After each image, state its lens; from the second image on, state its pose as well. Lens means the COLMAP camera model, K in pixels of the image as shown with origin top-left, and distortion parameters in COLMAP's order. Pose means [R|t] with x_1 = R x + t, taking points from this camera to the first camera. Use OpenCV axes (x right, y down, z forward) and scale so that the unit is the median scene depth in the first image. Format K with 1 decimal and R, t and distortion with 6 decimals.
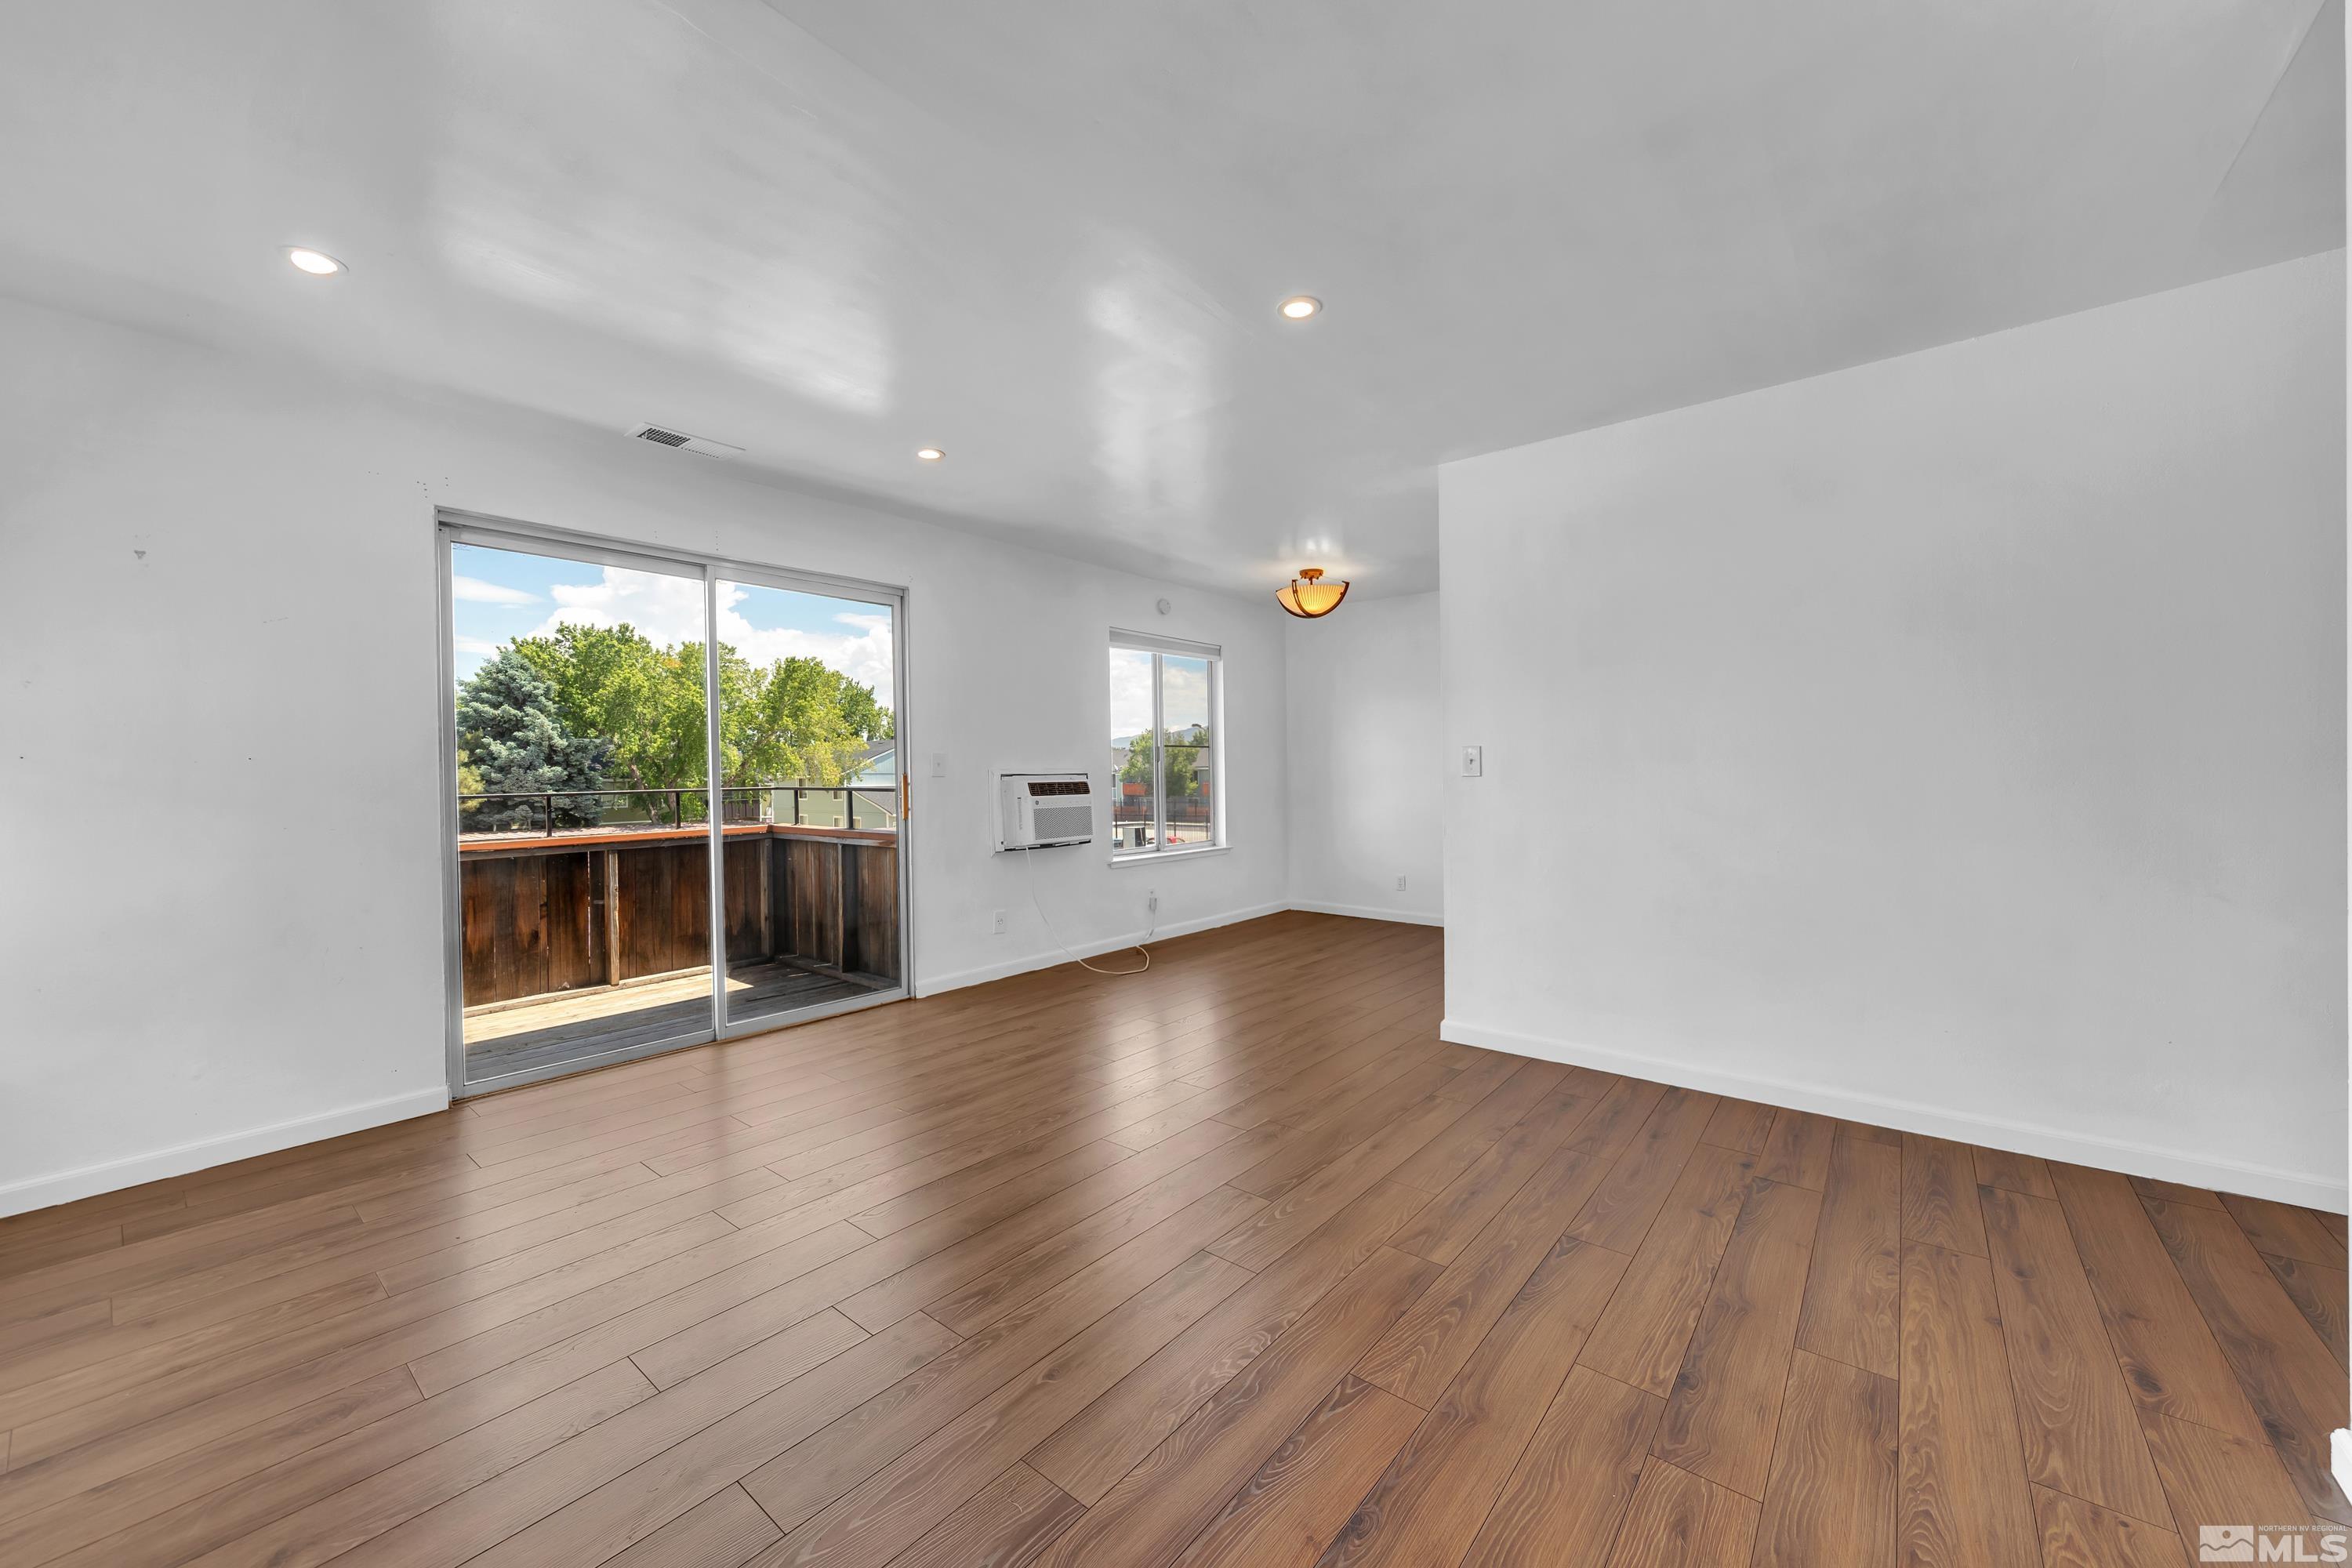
lens RADIAL K [[881.0, 0, 1201.0], [0, 881.0, 781.0], [0, 0, 1]] dist [0.002551, 0.000118]
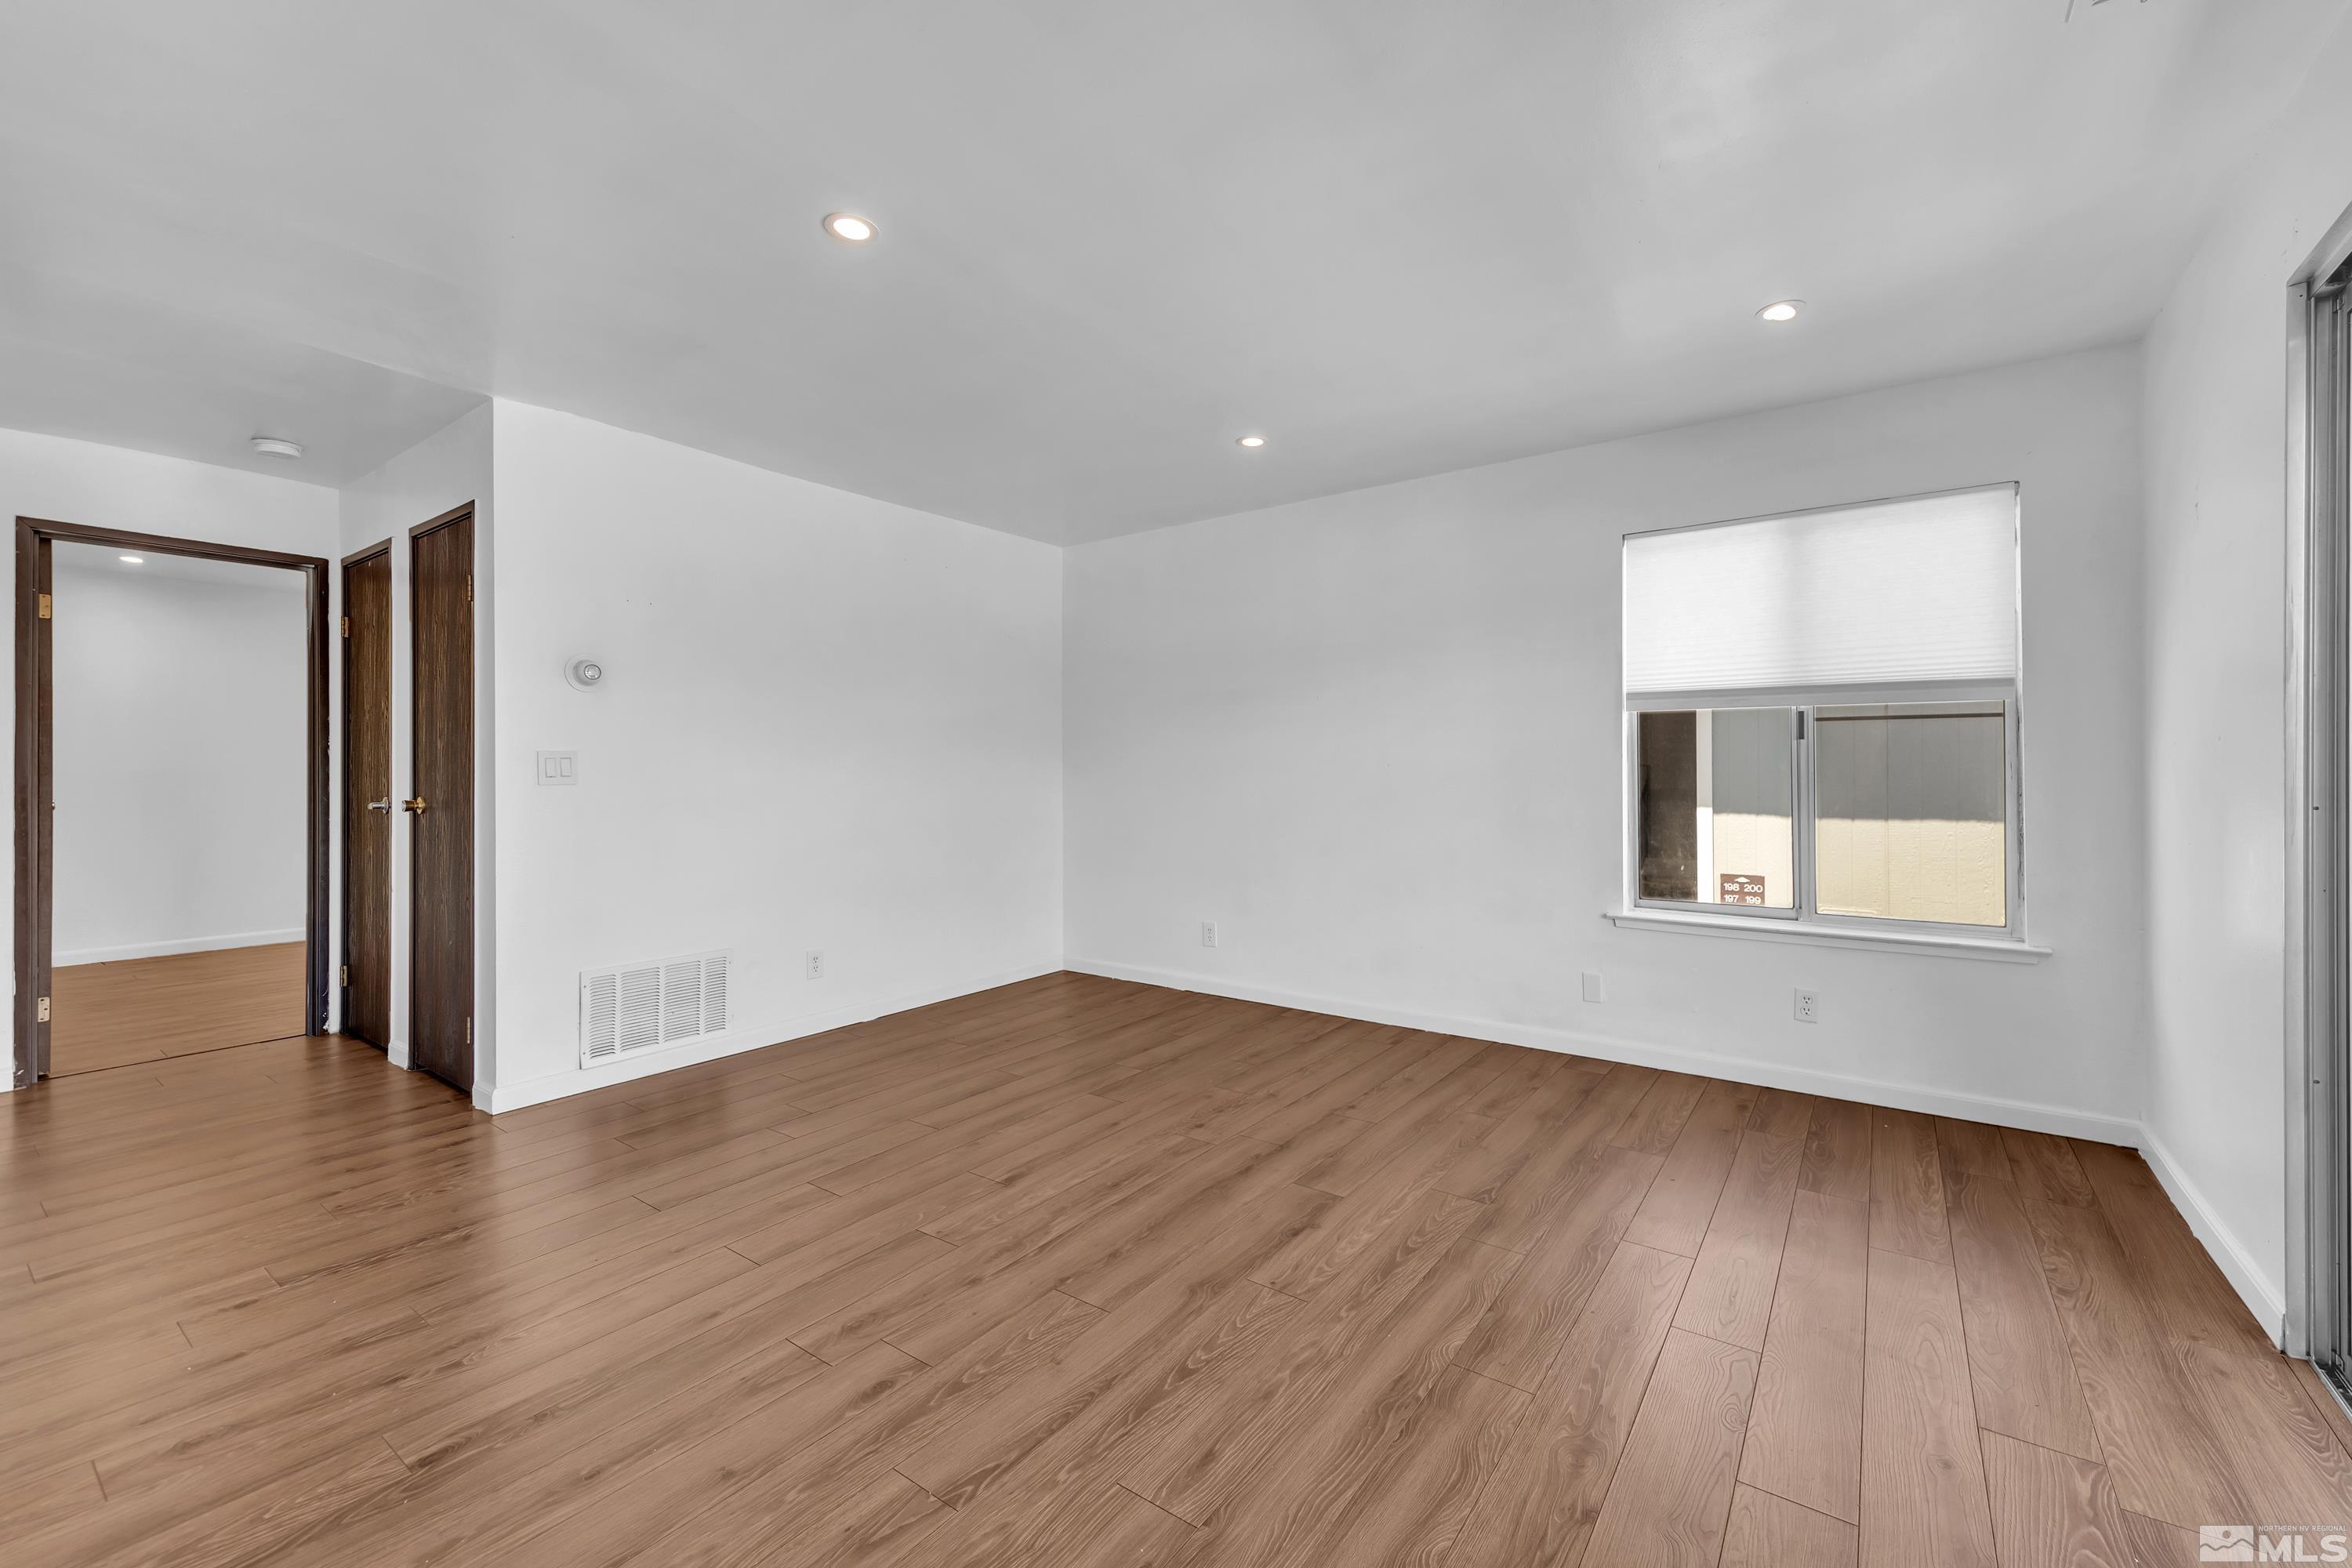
lens RADIAL K [[948.5, 0, 1207.7], [0, 948.5, 770.0], [0, 0, 1]] dist [0.006261, 0.000178]
pose [[-0.998157, 0.013509, -0.059168, -0.085706], [0.013164, 0.999894, 0.006225, -0.008299], [0.059246, 0.005435, -0.998229, 0.985025]]
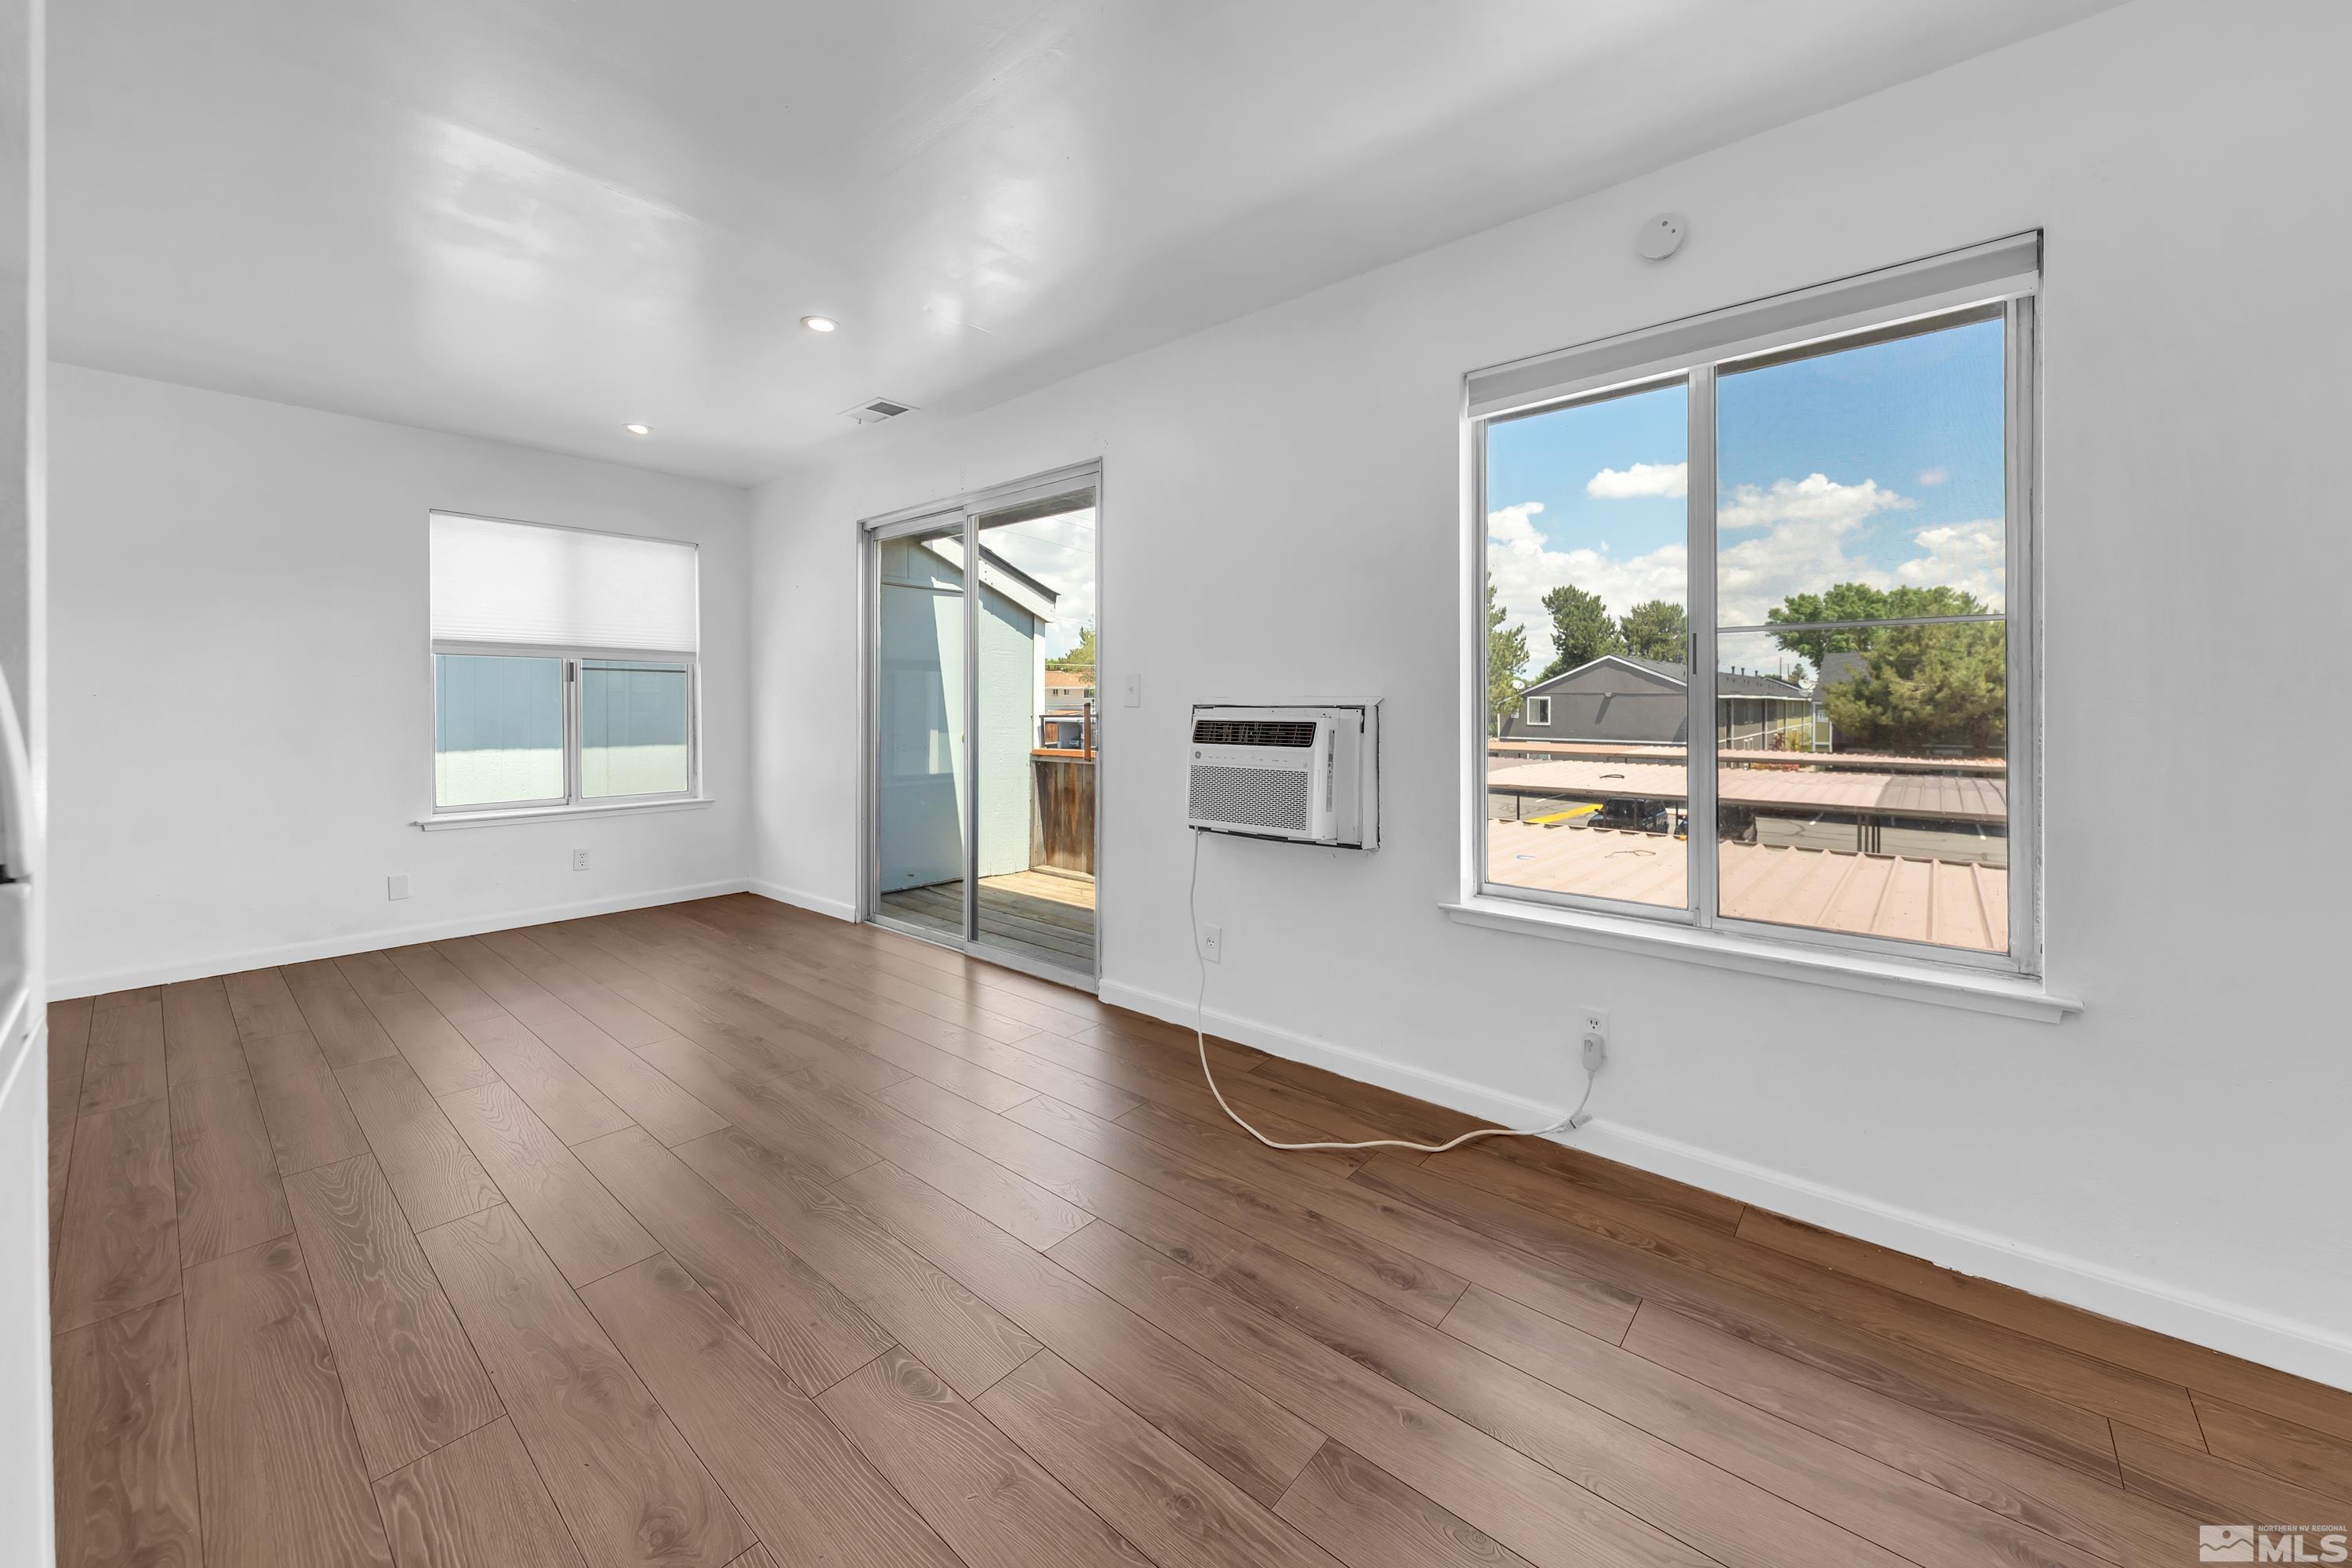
lens RADIAL K [[877.7, 0, 1206.0], [0, 877.7, 708.8], [0, 0, 1]] dist [0.002069, 0.000028]
pose [[-0.013995, 0.019797, -0.999706, 0.390399], [-0.009822, 0.999753, 0.019936, -0.017132], [0.999854, 0.010098, -0.013797, 1.014675]]
